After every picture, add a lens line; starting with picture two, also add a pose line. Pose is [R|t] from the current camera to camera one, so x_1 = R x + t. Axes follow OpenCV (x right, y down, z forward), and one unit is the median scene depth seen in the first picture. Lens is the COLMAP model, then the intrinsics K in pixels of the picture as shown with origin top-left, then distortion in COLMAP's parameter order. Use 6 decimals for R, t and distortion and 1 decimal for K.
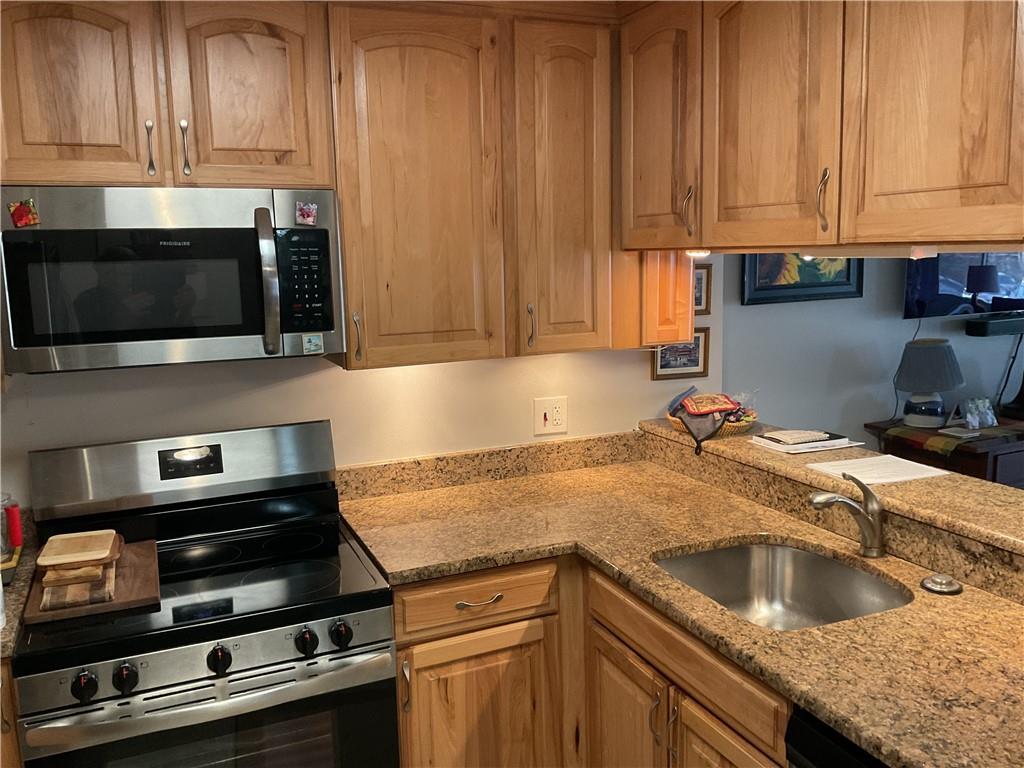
lens RADIAL K [[841.0, 0, 505.8], [0, 841.0, 387.2], [0, 0, 1]] dist [0.093330, -0.167146]
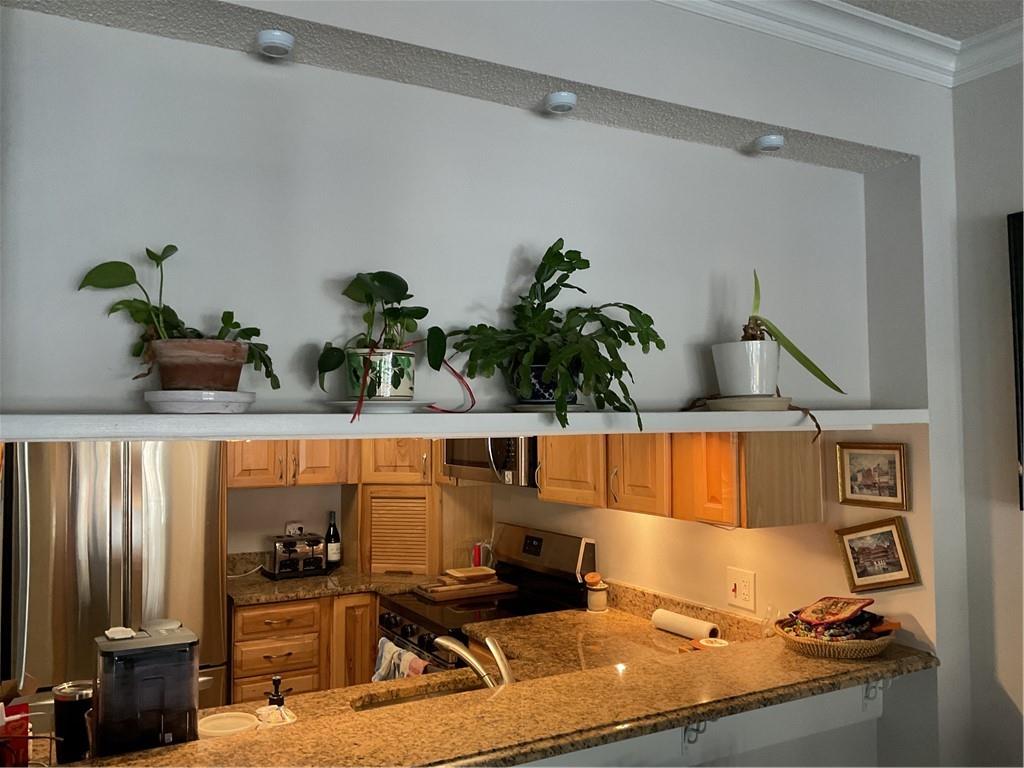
lens RADIAL K [[841.0, 0, 505.8], [0, 841.0, 387.2], [0, 0, 1]] dist [0.093330, -0.167146]
pose [[0.095165, -0.017310, -0.995311, 1.006084], [-0.154043, 0.987549, -0.031904, -0.122564], [0.983471, 0.156356, 0.091313, 0.606168]]
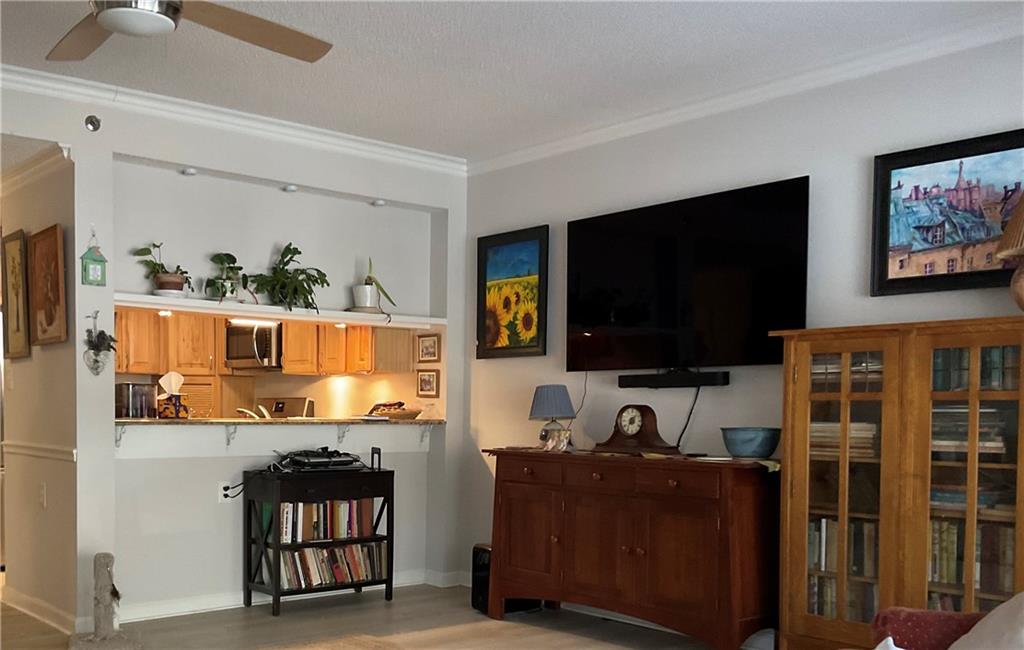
lens RADIAL K [[1036.4, 0, 434.0], [0, 1036.4, 462.4], [0, 0, 1]] dist [0.088254, -0.000298]
pose [[0.269307, 0.078386, -0.959859, 2.469415], [-0.171891, 0.984590, 0.032178, 0.054745], [0.947590, 0.156325, 0.278631, 0.449229]]
